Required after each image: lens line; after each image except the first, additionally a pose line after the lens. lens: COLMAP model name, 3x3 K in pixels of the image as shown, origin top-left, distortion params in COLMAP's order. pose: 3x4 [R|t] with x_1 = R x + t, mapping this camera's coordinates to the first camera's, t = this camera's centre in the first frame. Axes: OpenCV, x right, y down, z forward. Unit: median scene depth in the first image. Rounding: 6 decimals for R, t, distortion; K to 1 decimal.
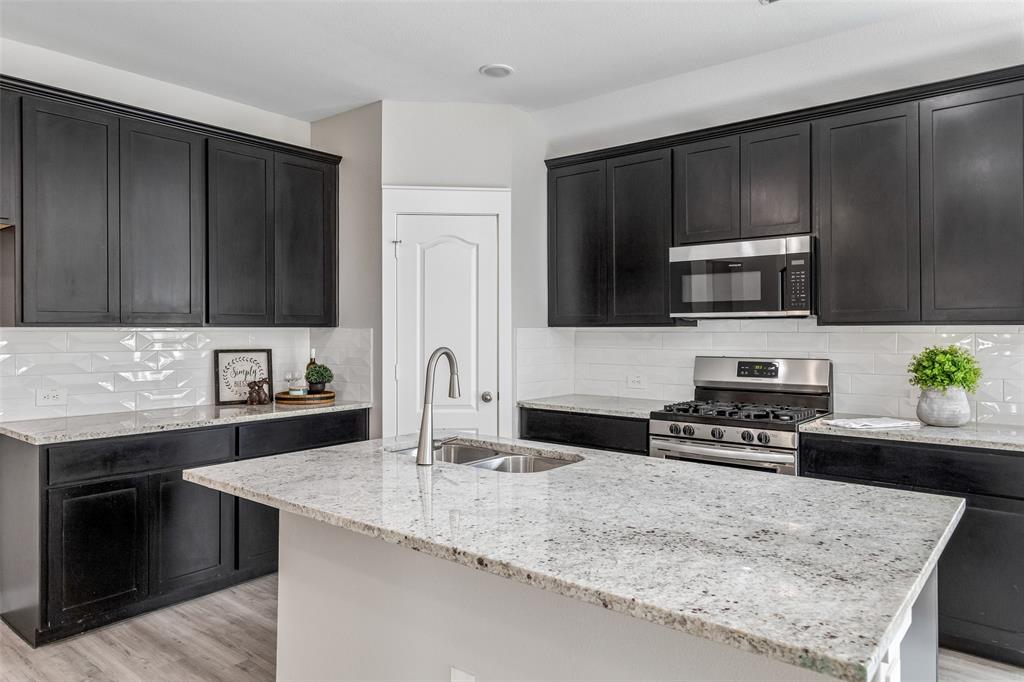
lens RADIAL K [[654.4, 0, 525.1], [0, 654.4, 332.7], [0, 0, 1]] dist [0.001157, 0.001724]
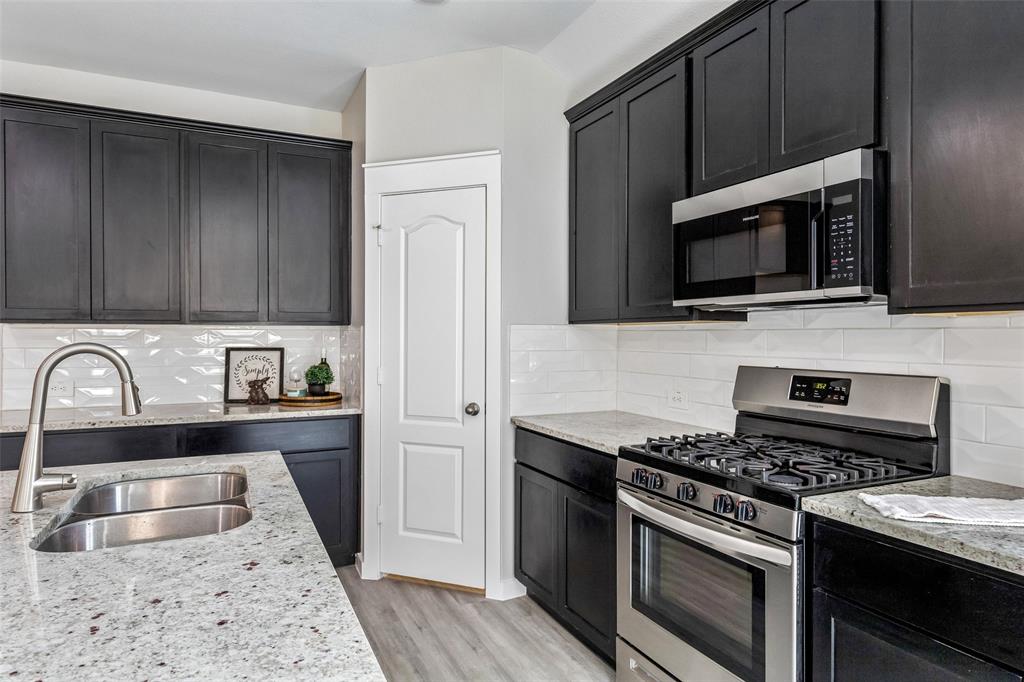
lens RADIAL K [[607.1, 0, 512.0], [0, 607.1, 341.0], [0, 0, 1]] dist [0.003812, -0.000543]
pose [[0.902464, 0.006586, -0.430714, 0.324653], [-0.004073, 0.999969, 0.006755, 0.007846], [0.430745, -0.004342, 0.902463, 0.348782]]
